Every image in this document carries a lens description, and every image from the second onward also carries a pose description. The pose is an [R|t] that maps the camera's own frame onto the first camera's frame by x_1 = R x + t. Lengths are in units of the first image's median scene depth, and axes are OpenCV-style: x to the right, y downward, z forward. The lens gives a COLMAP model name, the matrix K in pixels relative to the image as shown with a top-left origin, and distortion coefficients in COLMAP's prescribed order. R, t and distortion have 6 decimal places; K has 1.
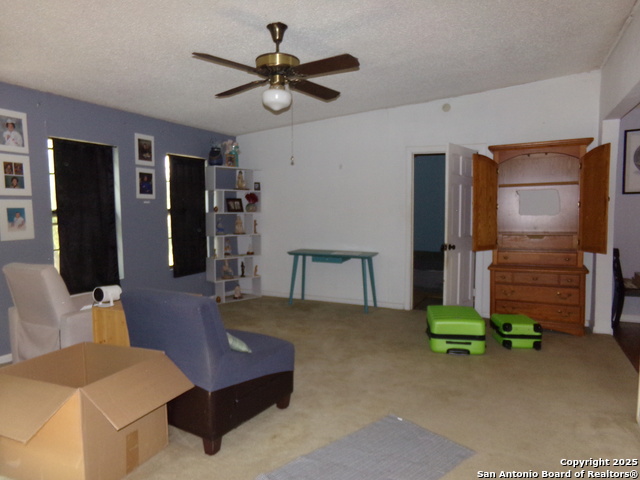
lens RADIAL K [[444.5, 0, 320.9], [0, 444.5, 248.4], [0, 0, 1]] dist [-0.111149, 0.136032]
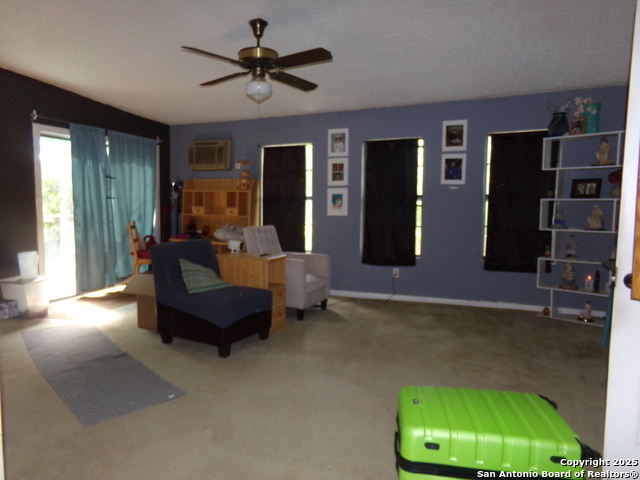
lens RADIAL K [[444.5, 0, 320.9], [0, 444.5, 248.4], [0, 0, 1]] dist [-0.111149, 0.136032]
pose [[0.023057, 0.099800, -0.994740, 0.625453], [-0.091677, 0.991024, 0.097302, -0.039176], [0.995522, 0.088951, 0.032000, 0.696587]]
